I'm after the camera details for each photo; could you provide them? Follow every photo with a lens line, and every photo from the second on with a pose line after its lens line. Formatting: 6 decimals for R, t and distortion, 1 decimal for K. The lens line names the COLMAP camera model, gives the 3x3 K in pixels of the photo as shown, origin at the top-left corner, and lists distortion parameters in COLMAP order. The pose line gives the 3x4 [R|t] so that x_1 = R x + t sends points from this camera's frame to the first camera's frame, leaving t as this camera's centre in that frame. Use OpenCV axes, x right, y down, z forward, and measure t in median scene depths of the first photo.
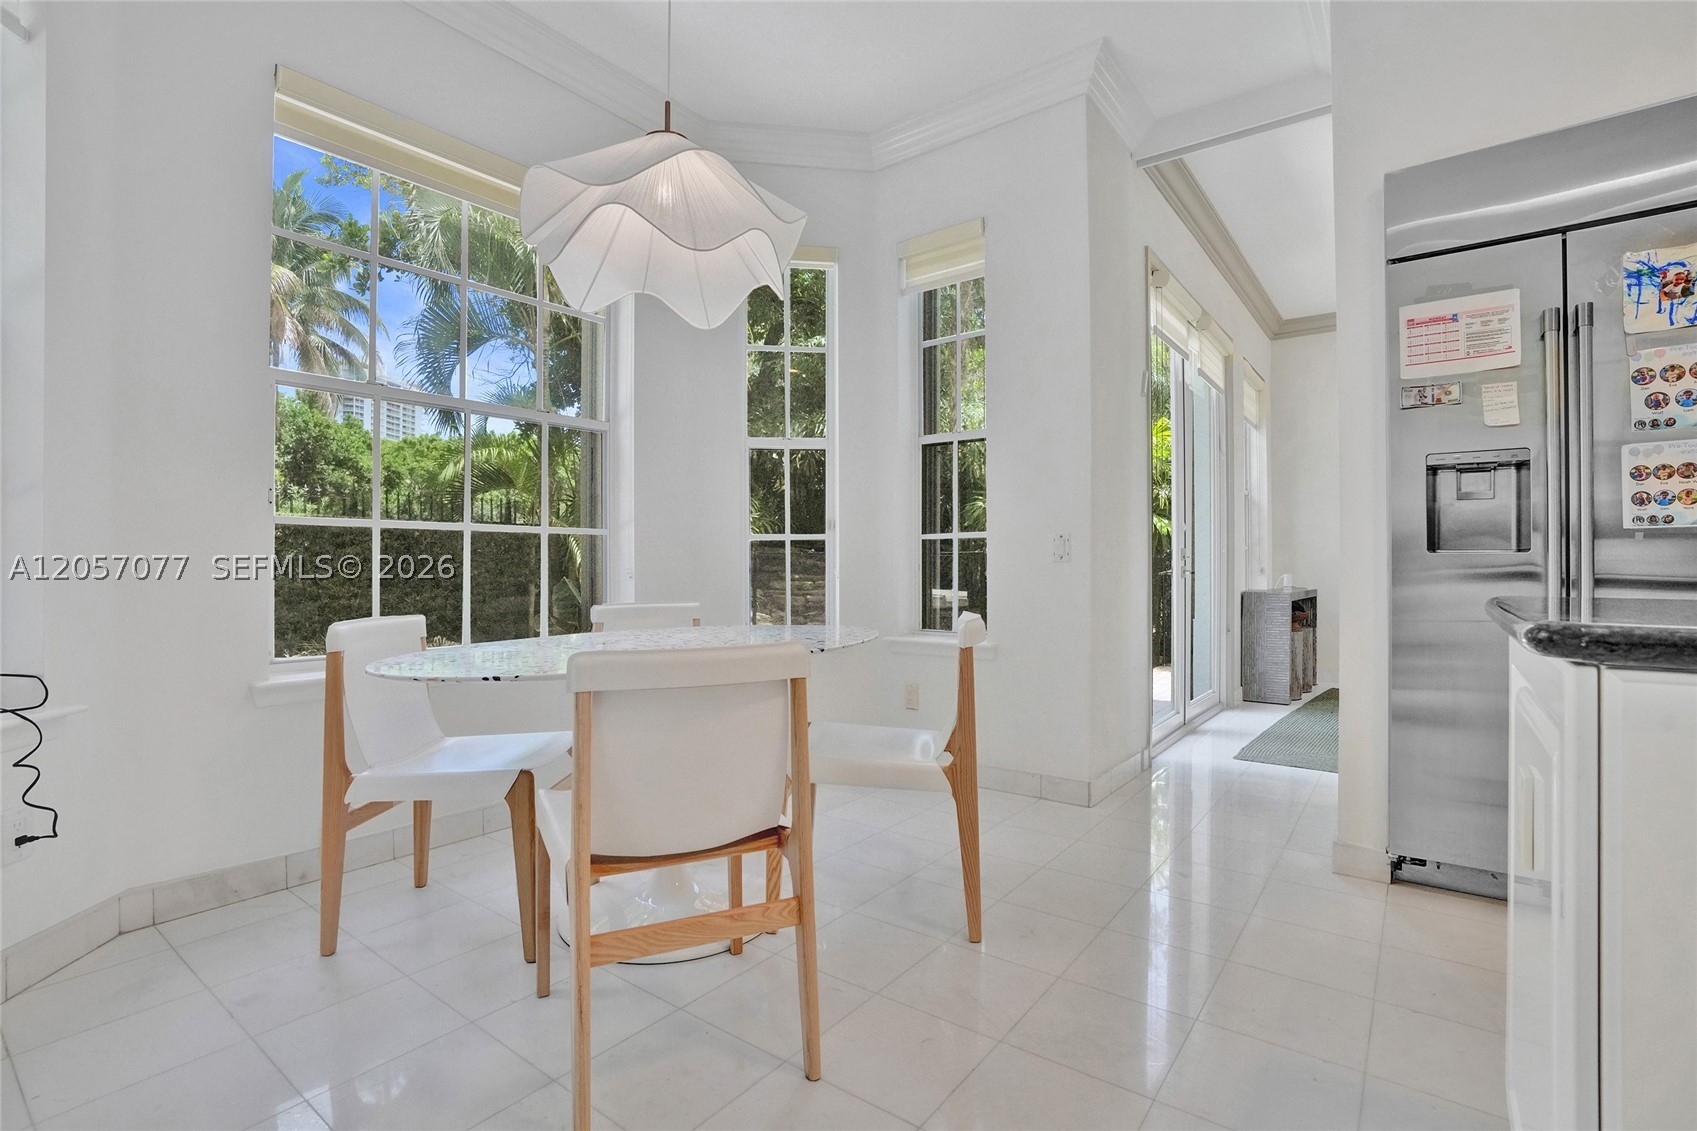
lens RADIAL K [[772.7, 0, 848.5], [0, 772.7, 565.5], [0, 0, 1]] dist [-0.055878, 0.016891]
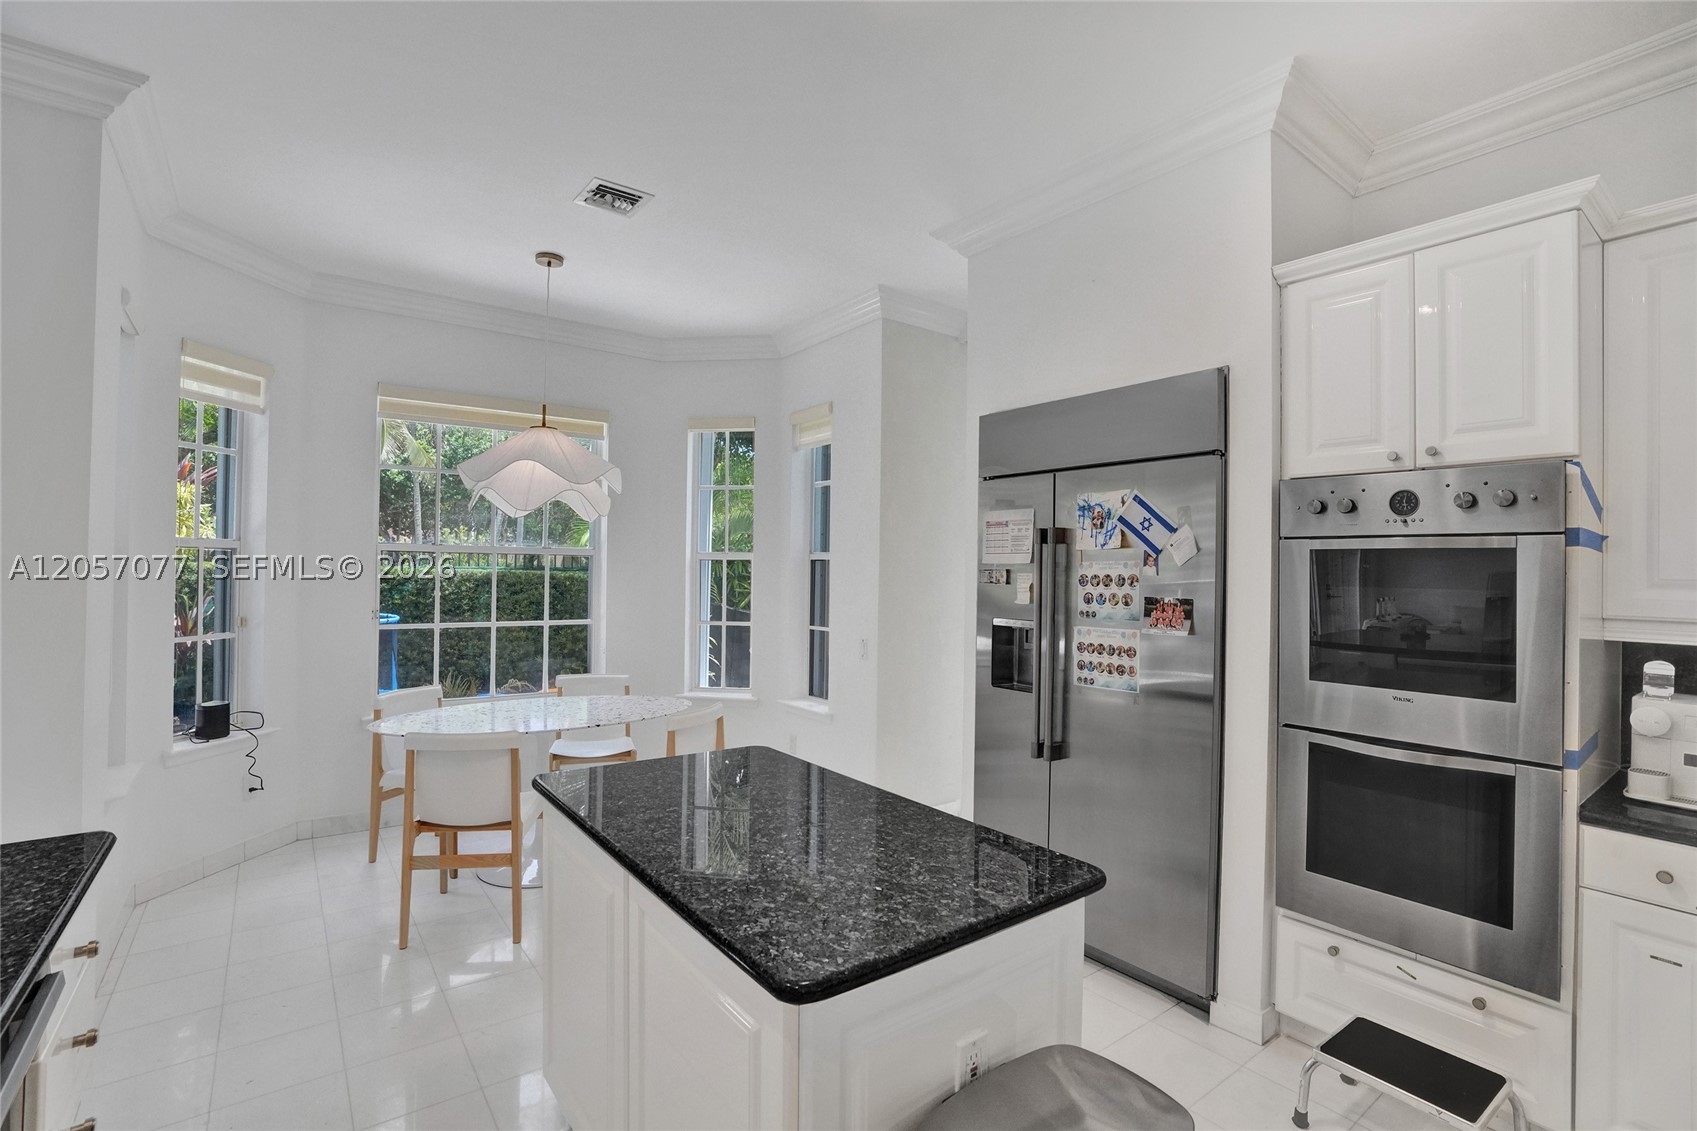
lens RADIAL K [[772.7, 0, 848.5], [0, 772.7, 565.5], [0, 0, 1]] dist [-0.055878, 0.016891]
pose [[0.959973, 0.012806, -0.279799, 1.044488], [-0.015877, 0.999836, -0.008710, -0.261899], [0.279642, 0.012804, 0.960019, -0.560291]]
